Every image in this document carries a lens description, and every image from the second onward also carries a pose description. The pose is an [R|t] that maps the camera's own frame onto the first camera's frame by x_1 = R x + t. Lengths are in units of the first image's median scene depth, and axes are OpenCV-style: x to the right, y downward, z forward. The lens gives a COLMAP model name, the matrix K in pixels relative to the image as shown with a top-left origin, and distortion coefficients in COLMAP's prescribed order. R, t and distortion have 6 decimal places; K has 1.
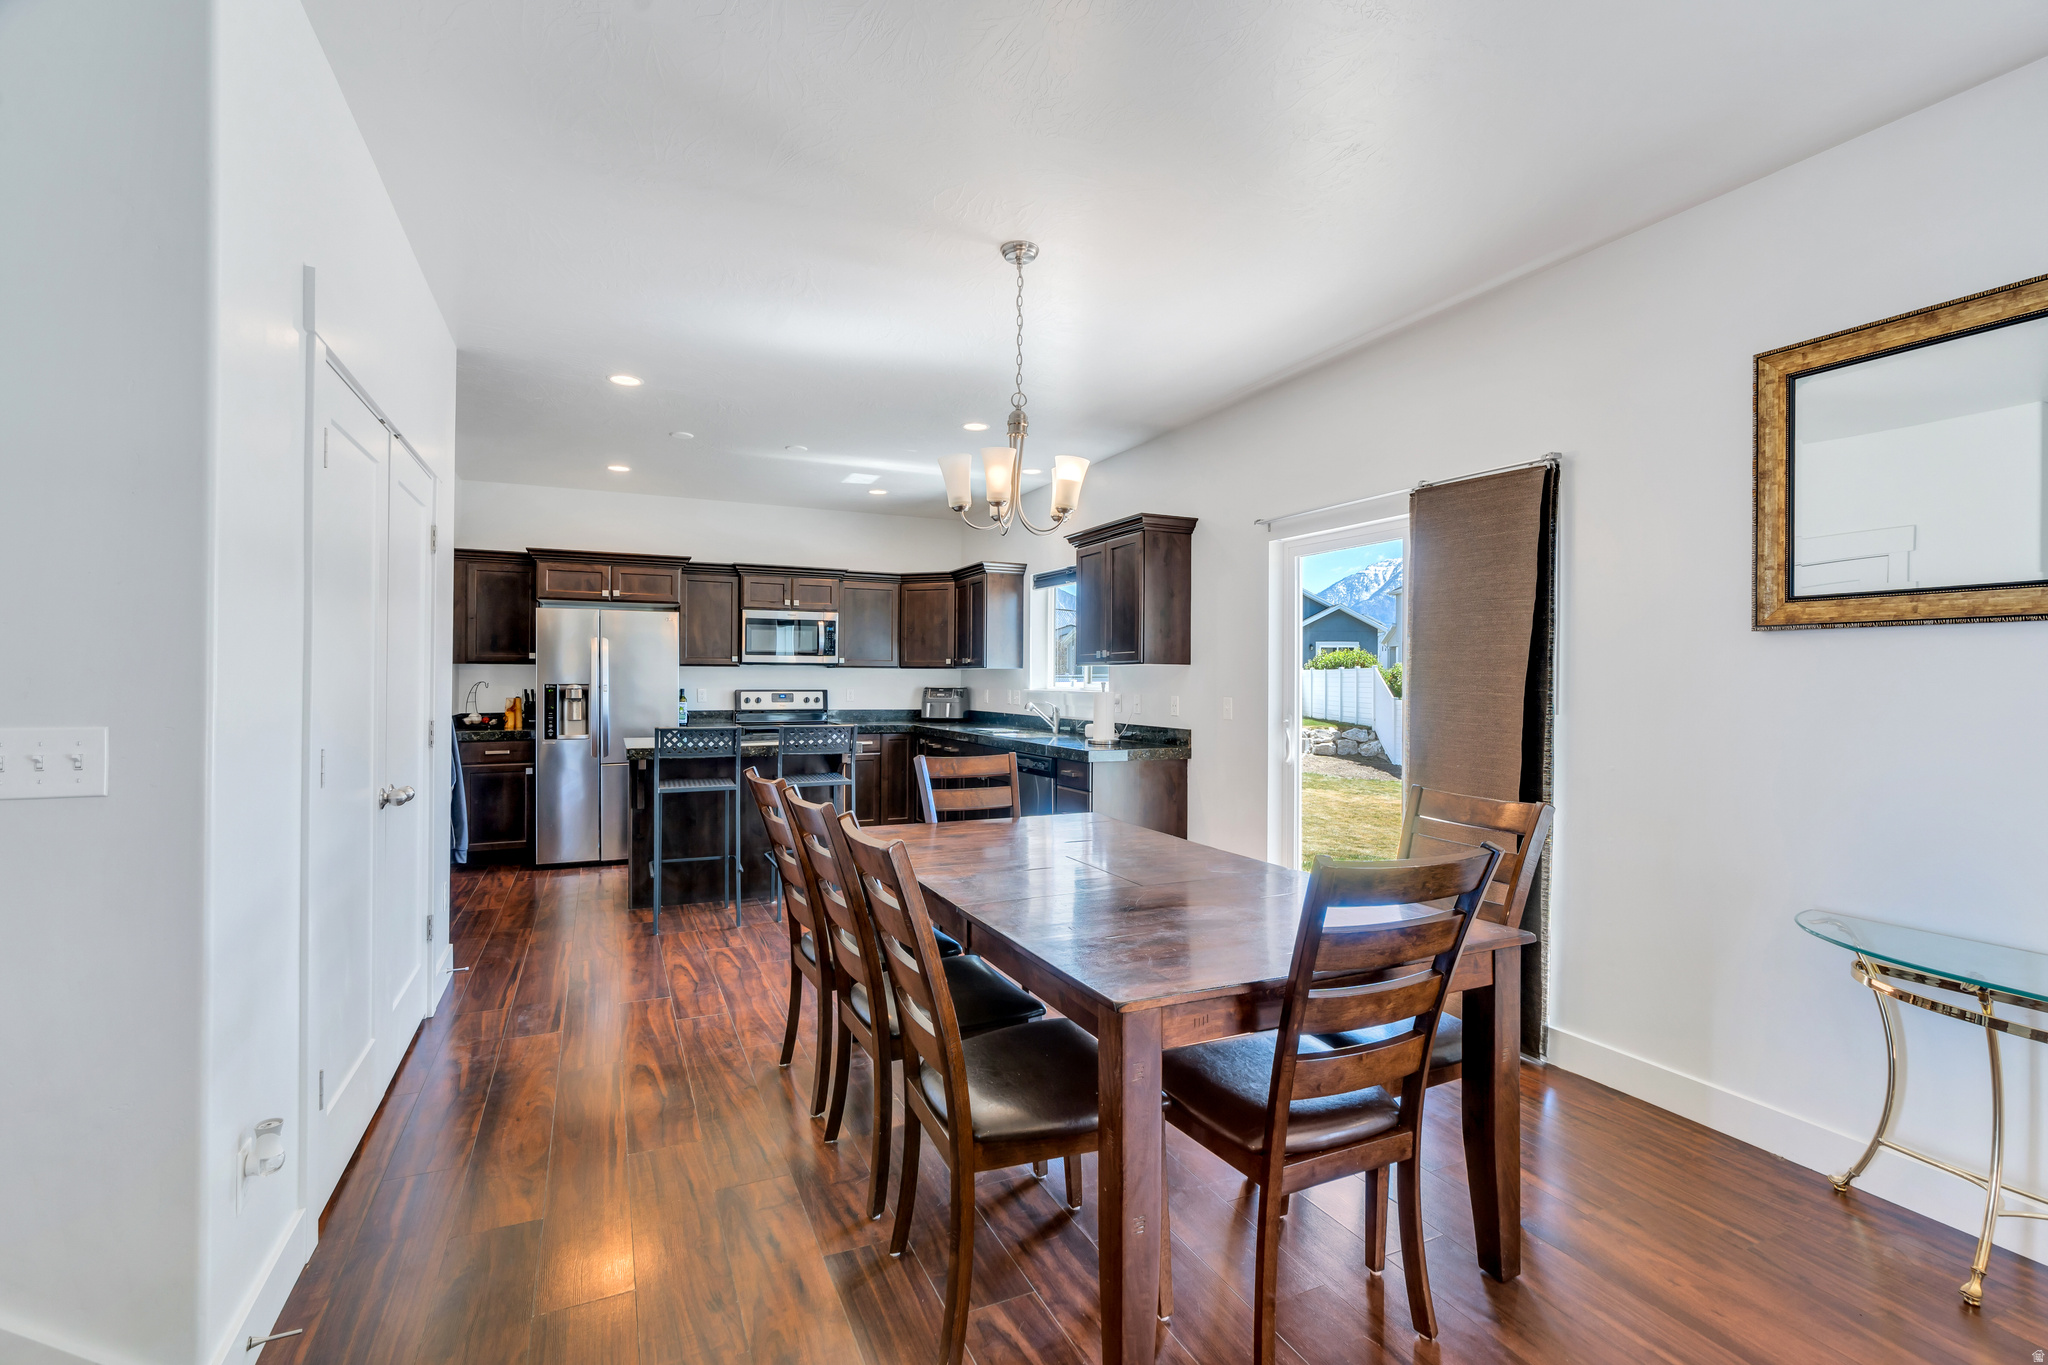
lens RADIAL K [[922.6, 0, 1024.0], [0, 922.6, 682.5], [0, 0, 1]] dist [-0.000862, -0.000248]
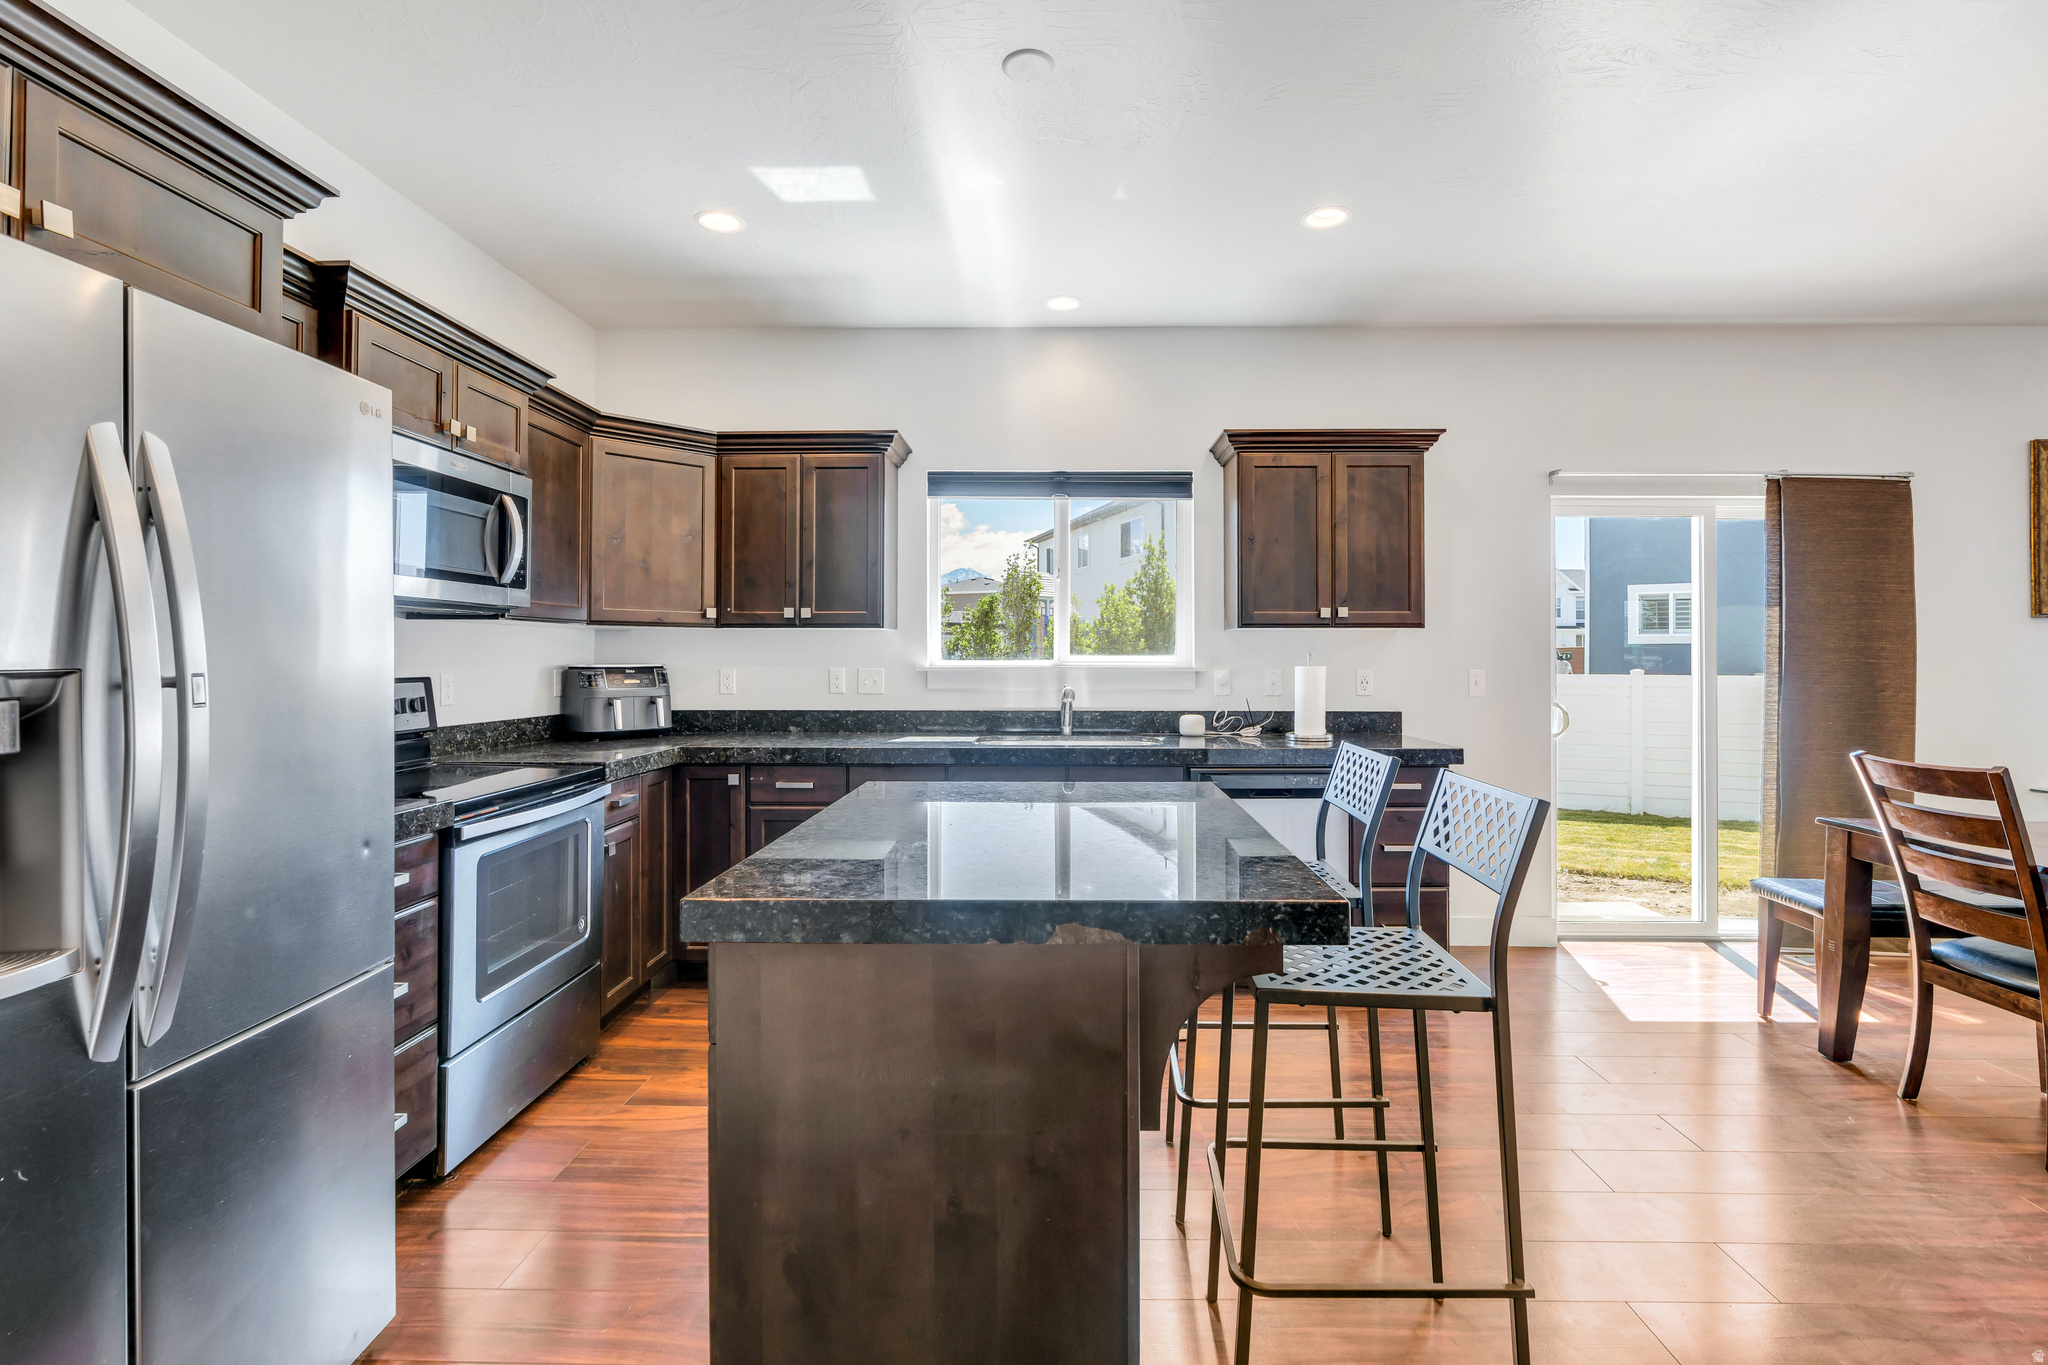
lens RADIAL K [[950.7, 0, 1027.2], [0, 950.7, 640.5], [0, 0, 1]] dist [-0.001988, 0.000120]
pose [[0.440502, 0.010632, 0.897689, -0.504578], [0.004315, 0.999893, -0.013961, -0.000404], [-0.897741, 0.010023, 0.440409, 0.680874]]
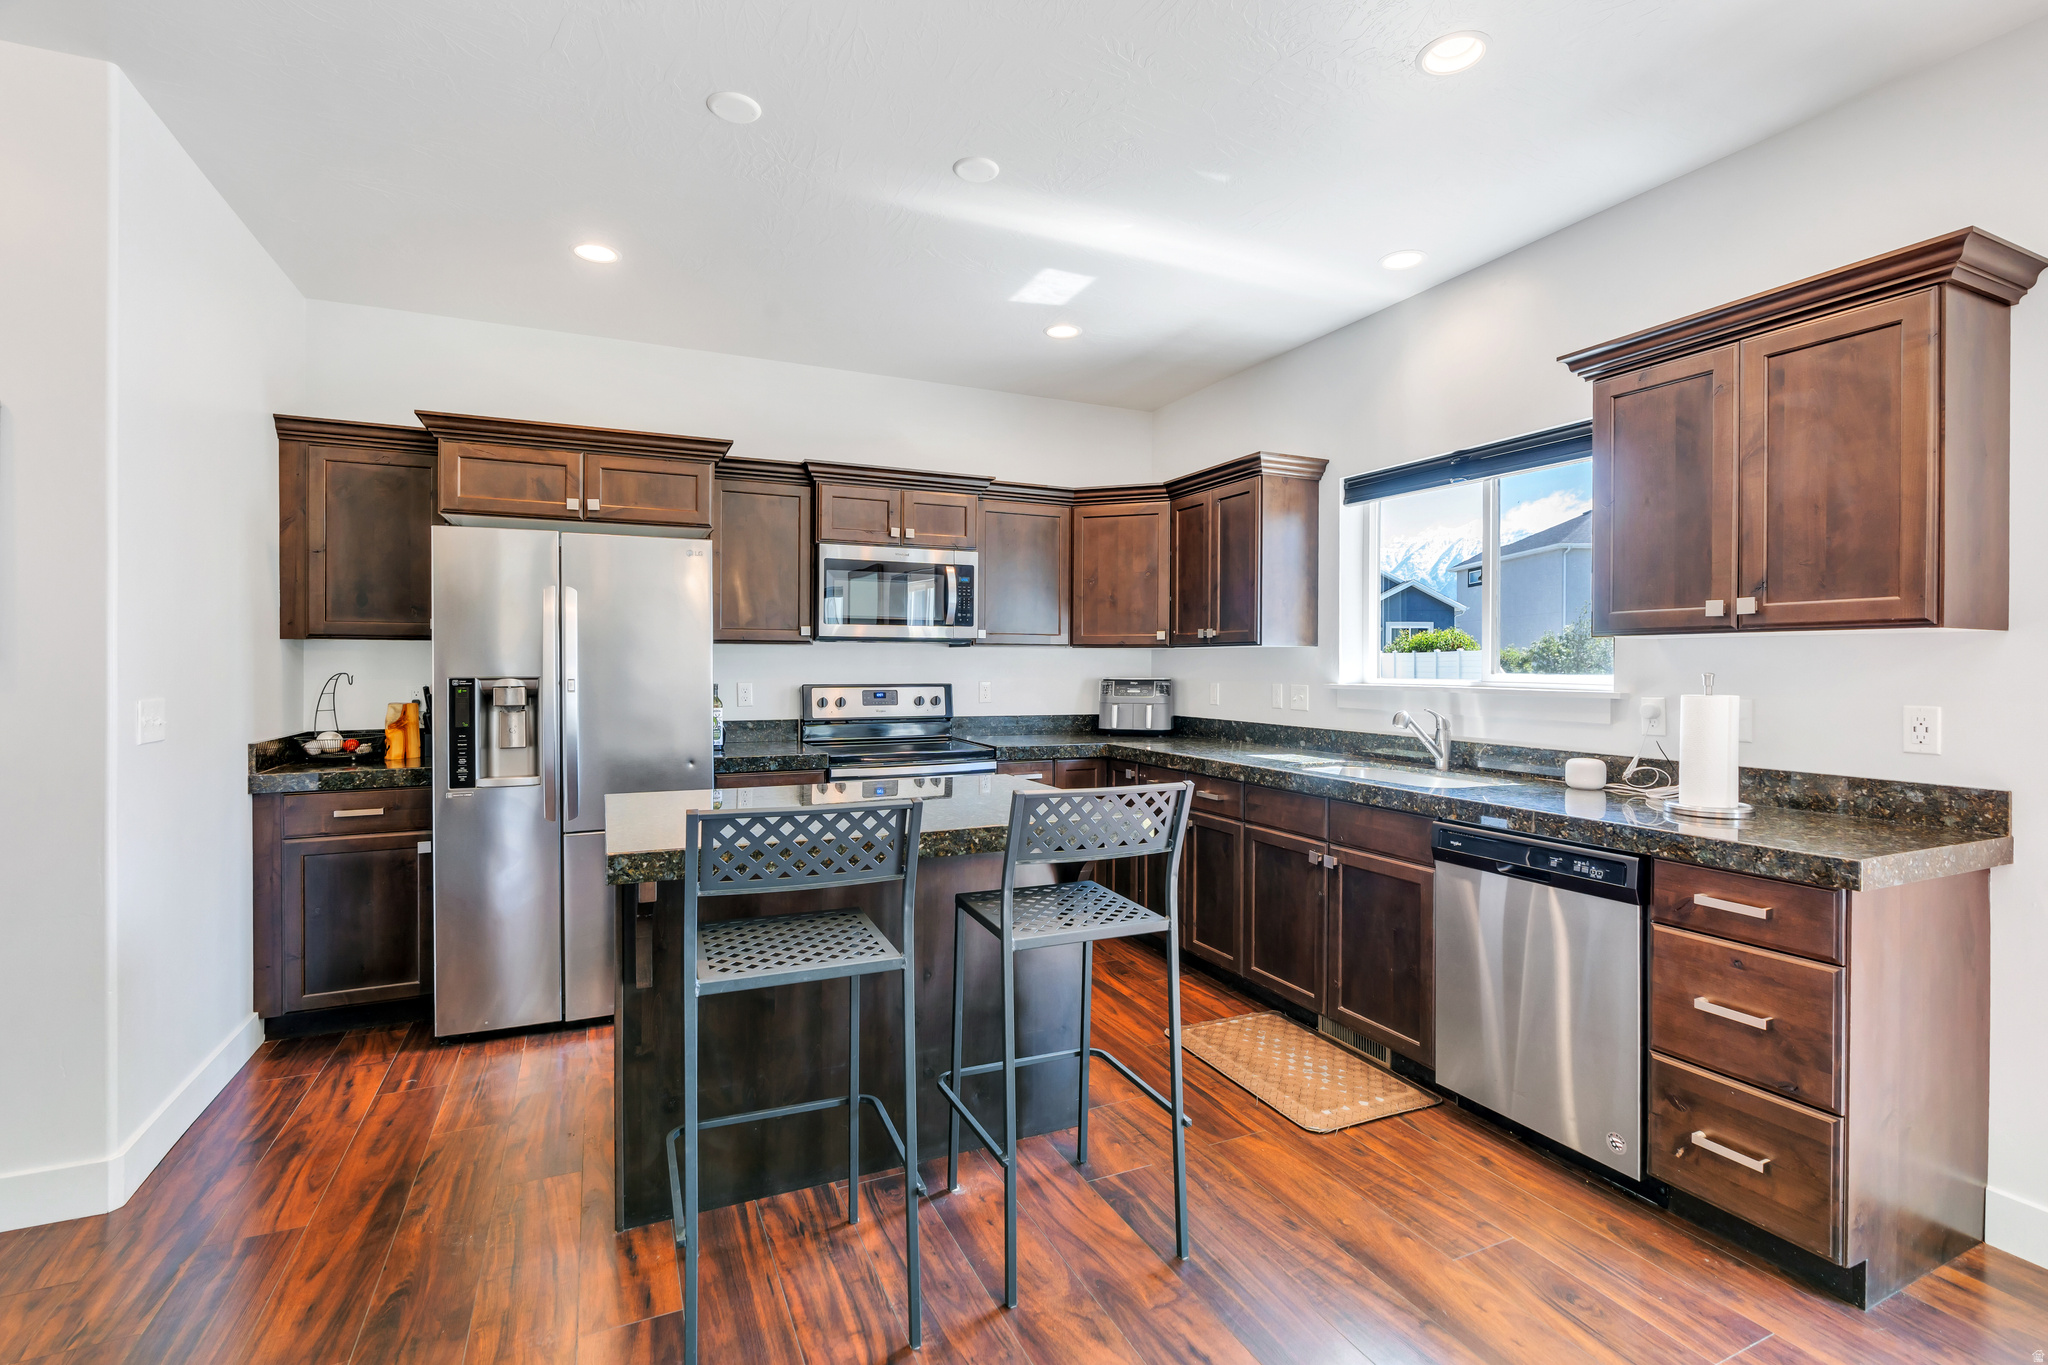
lens RADIAL K [[927.3, 0, 1023.5], [0, 927.3, 671.6], [0, 0, 1]] dist [0.000532, 0.000206]
pose [[0.999998, -0.002054, 0.000497, -0.185701], [0.002051, 0.999984, 0.005274, -0.003346], [-0.000507, -0.005273, 0.999986, 0.443210]]
